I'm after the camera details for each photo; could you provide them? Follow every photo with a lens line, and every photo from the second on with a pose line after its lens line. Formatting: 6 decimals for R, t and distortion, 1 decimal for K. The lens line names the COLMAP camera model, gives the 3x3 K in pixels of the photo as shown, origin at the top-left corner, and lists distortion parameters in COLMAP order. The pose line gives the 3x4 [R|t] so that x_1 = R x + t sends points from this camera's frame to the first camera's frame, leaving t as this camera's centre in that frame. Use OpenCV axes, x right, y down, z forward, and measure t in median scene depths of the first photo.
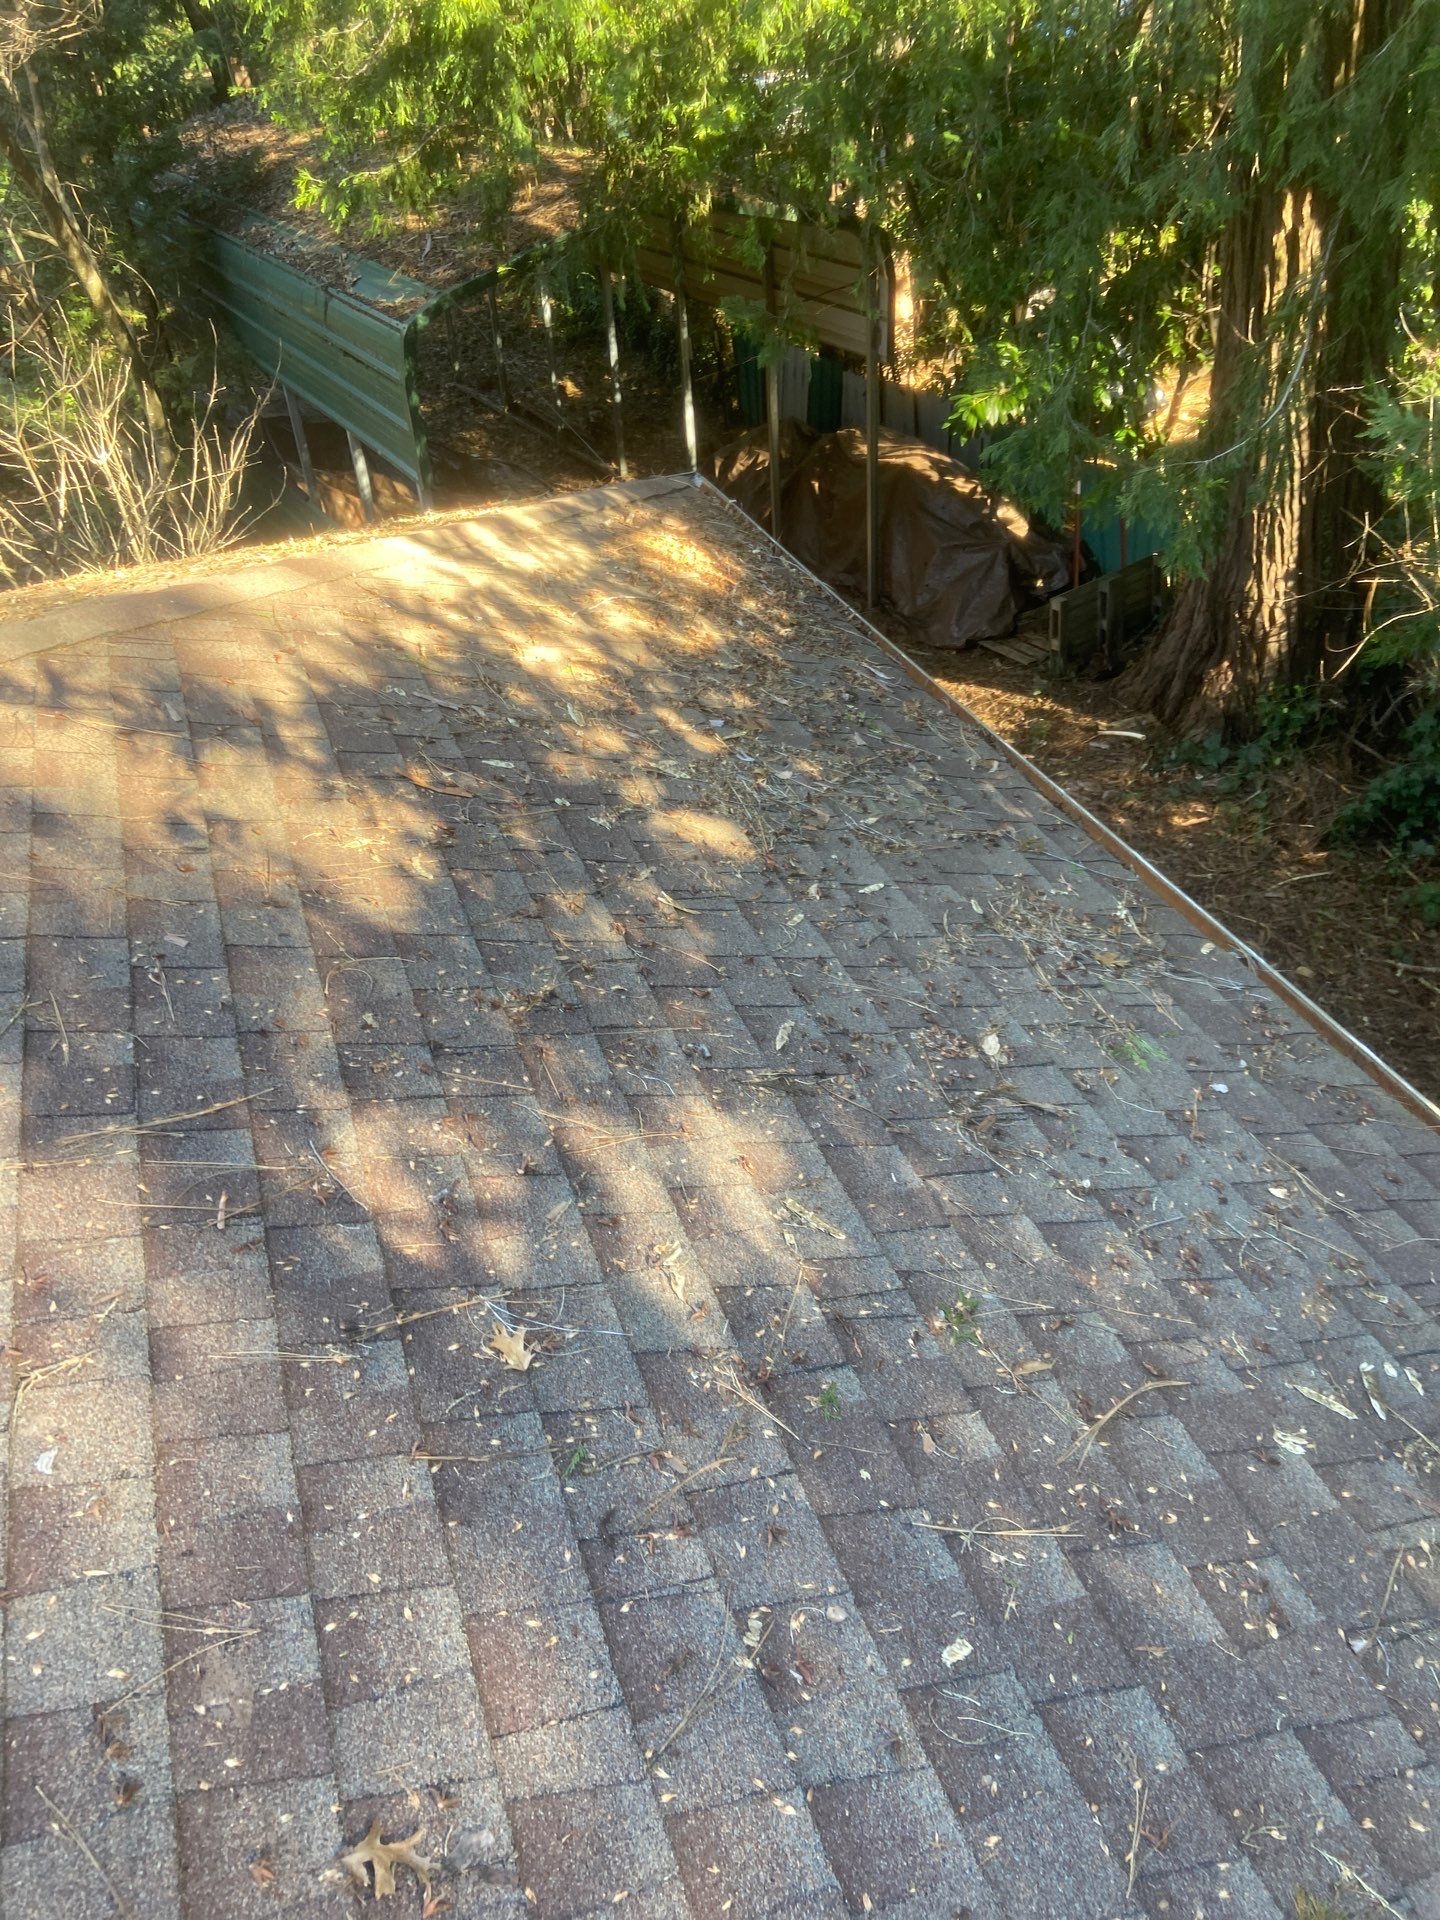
lens RADIAL K [[1452.3, 0, 712.5], [0, 1452.3, 960.4], [0, 0, 1]] dist [0.059767, -0.066710]
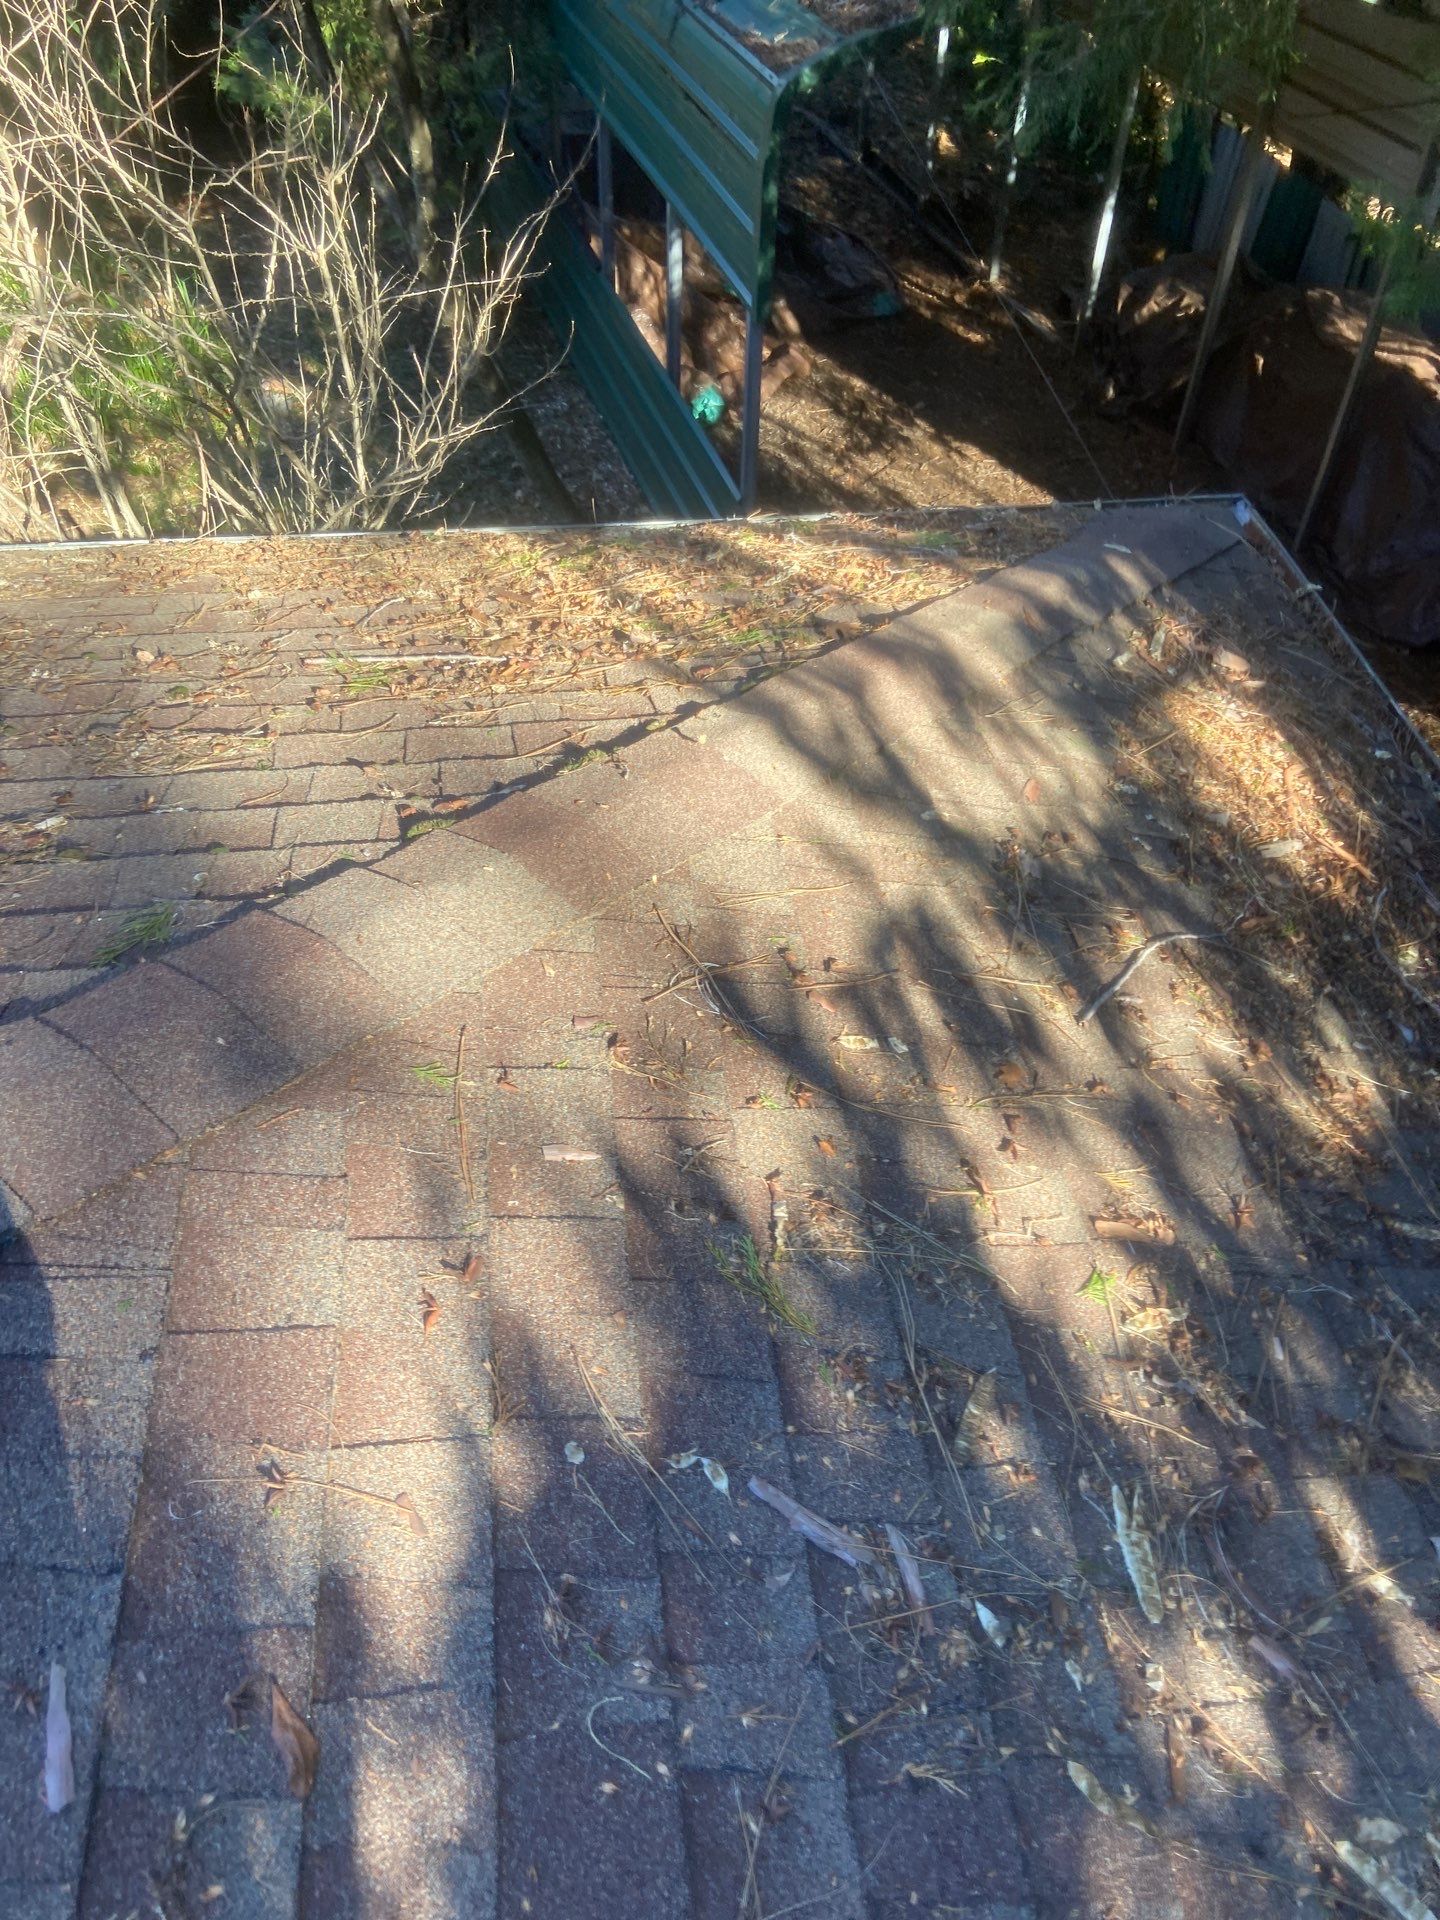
lens RADIAL K [[1452.3, 0, 702.8], [0, 1452.3, 971.1], [0, 0, 1]] dist [0.059767, -0.066710]
pose [[0.969503, 0.222067, -0.103680, -0.138888], [-0.200999, 0.962525, 0.182058, -0.254932], [0.140224, -0.155667, 0.977806, 0.433249]]
